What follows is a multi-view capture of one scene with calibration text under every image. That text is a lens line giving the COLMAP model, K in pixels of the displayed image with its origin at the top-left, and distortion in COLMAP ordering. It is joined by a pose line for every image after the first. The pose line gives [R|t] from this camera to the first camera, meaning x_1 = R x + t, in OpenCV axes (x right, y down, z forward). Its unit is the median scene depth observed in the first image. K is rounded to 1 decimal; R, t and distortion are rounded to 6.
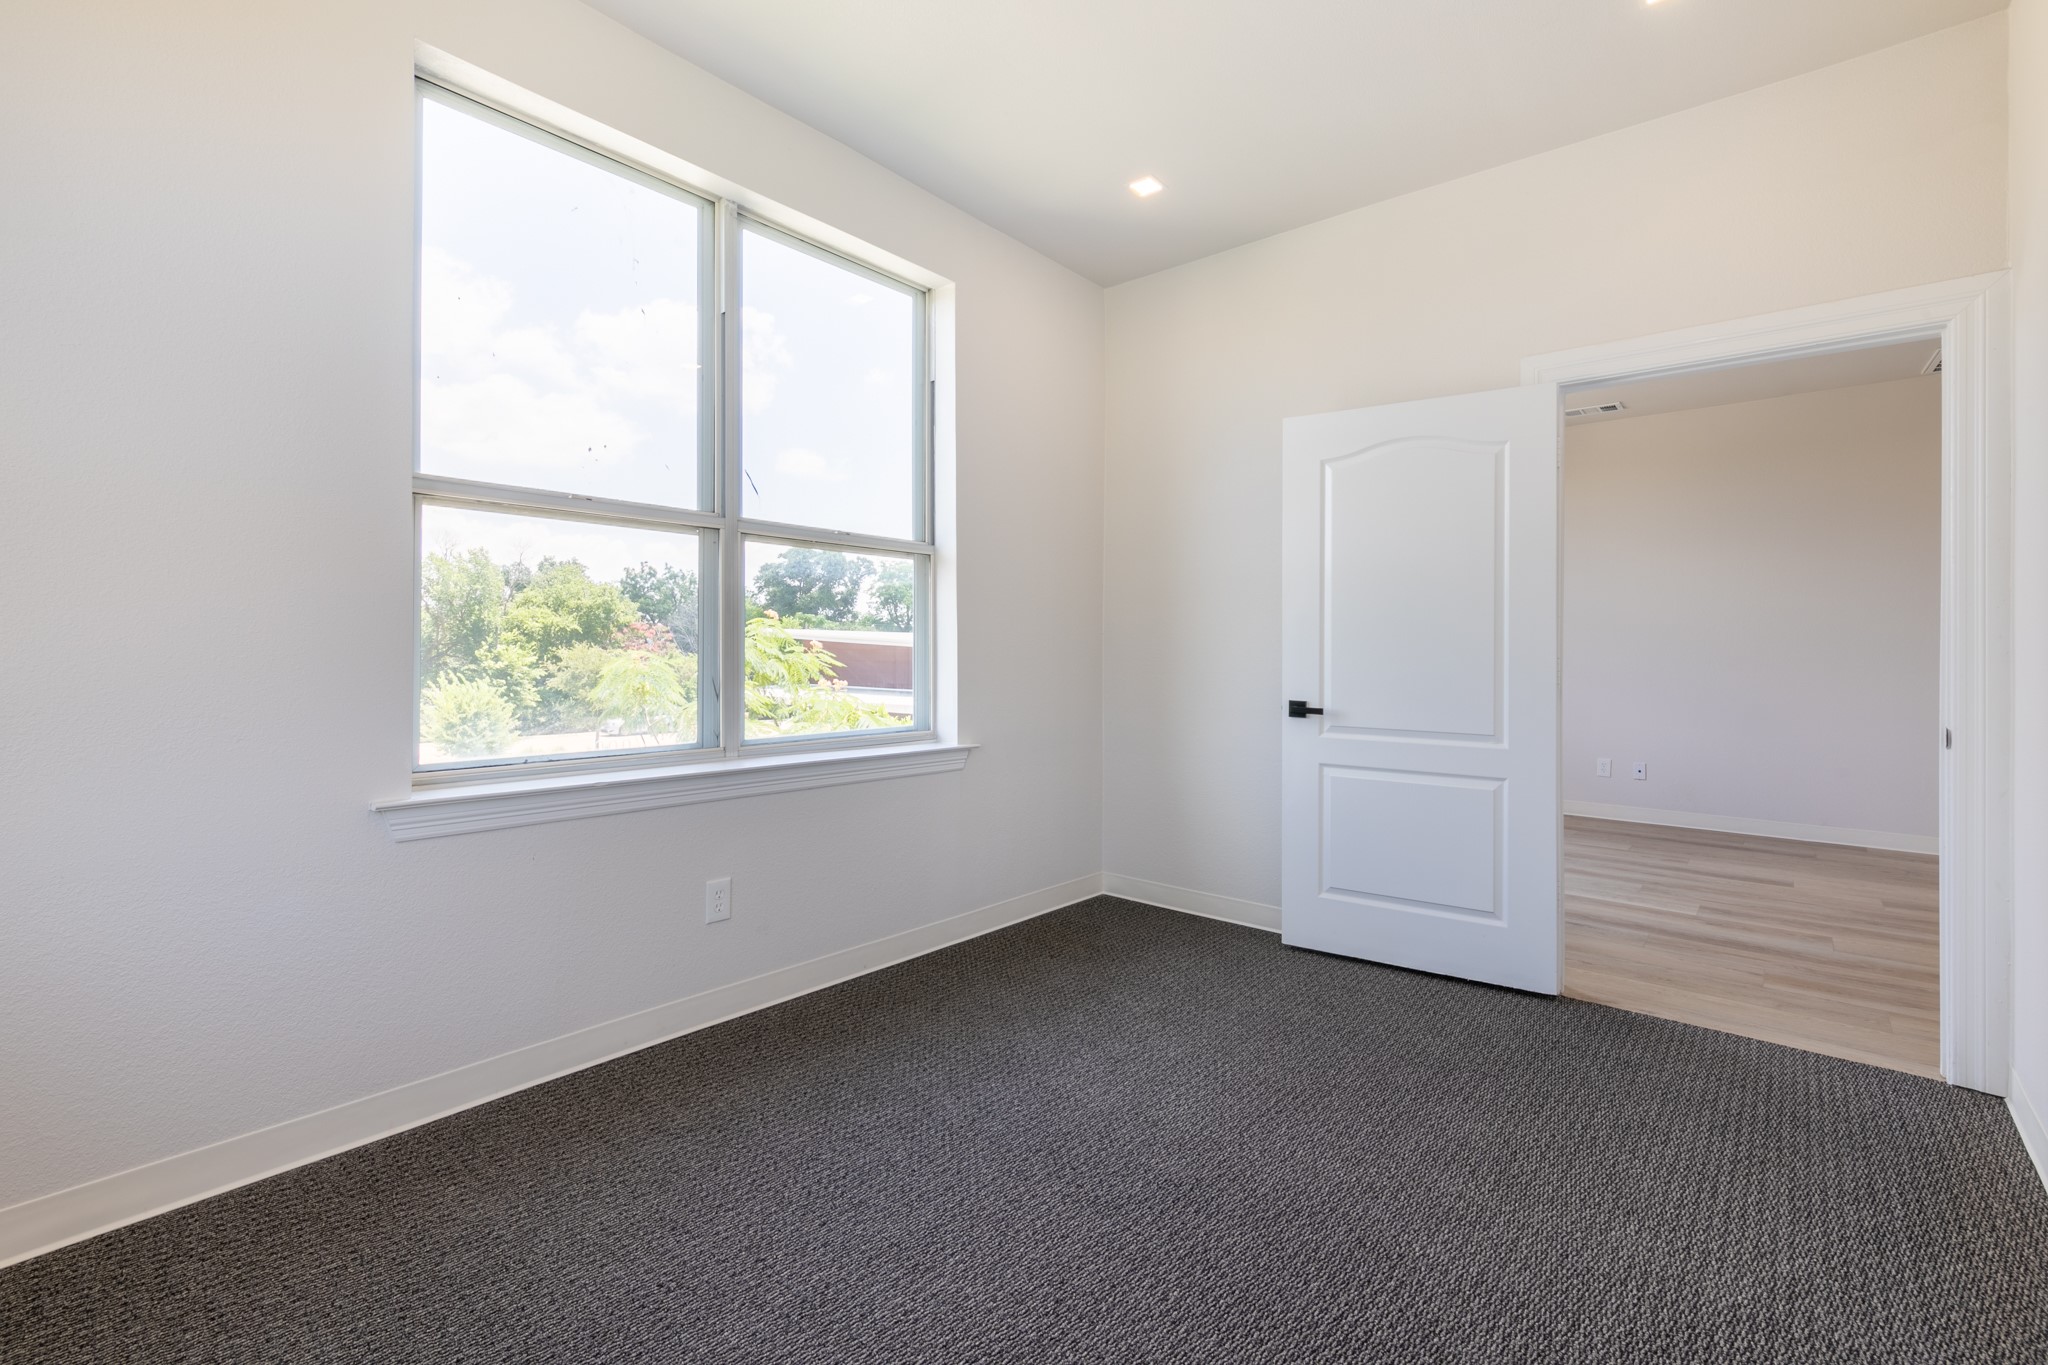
lens RADIAL K [[913.1, 0, 1028.2], [0, 913.1, 646.9], [0, 0, 1]] dist [0.010879, -0.000039]
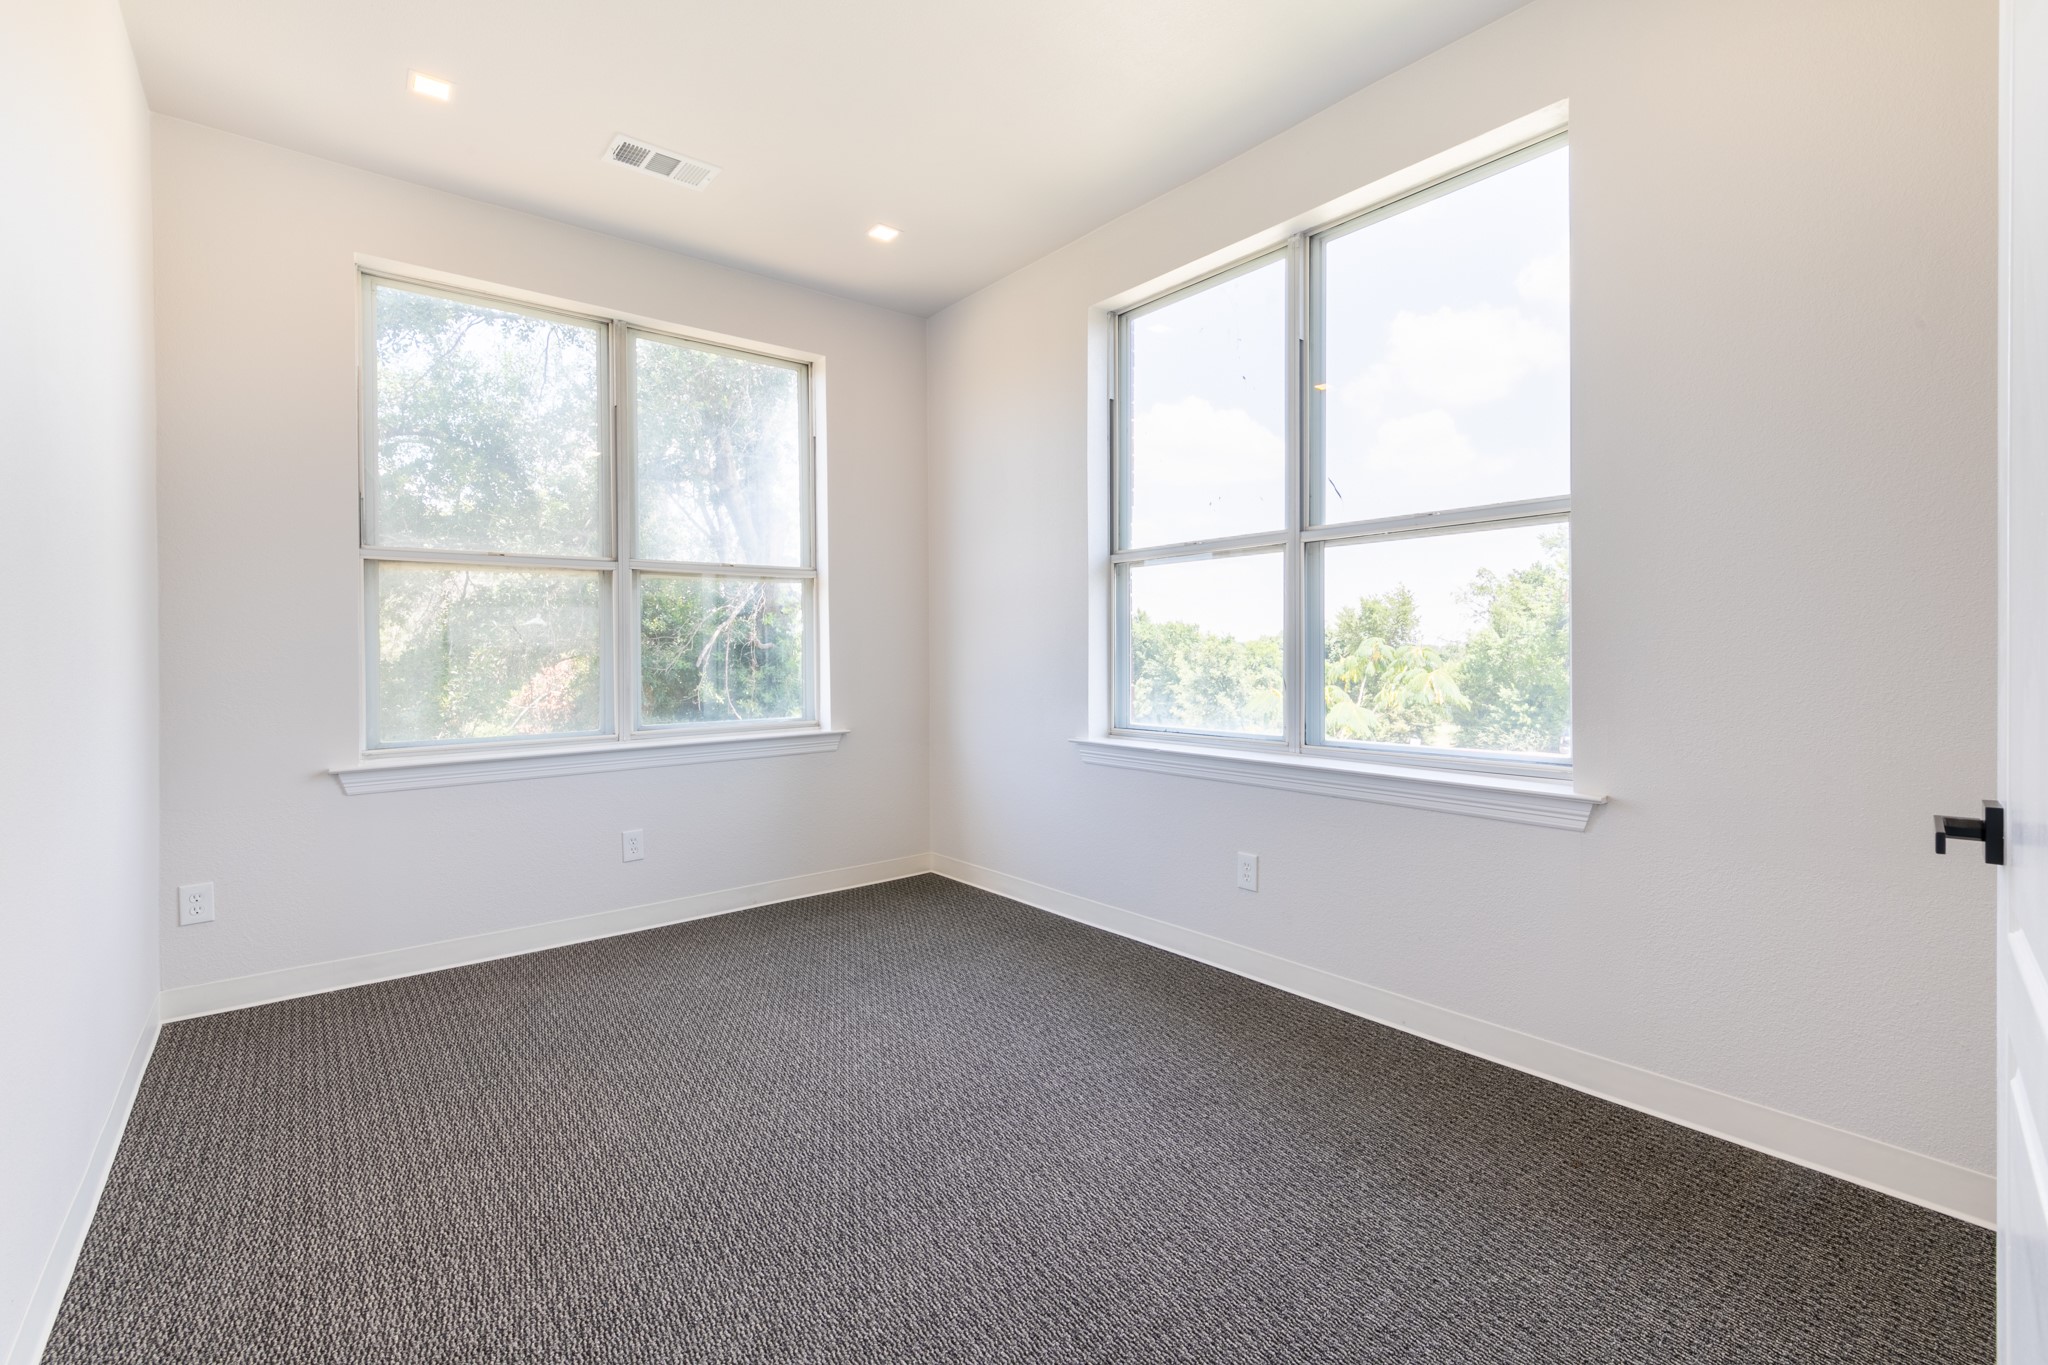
lens RADIAL K [[889.0, 0, 1024.0], [0, 889.0, 682.5], [0, 0, 1]] dist [-0.001349, -0.000181]
pose [[-0.177203, 0.023857, -0.983885, 0.789180], [0.004411, 0.999715, 0.023447, 0.011744], [0.984164, -0.000185, -0.177258, 0.905400]]
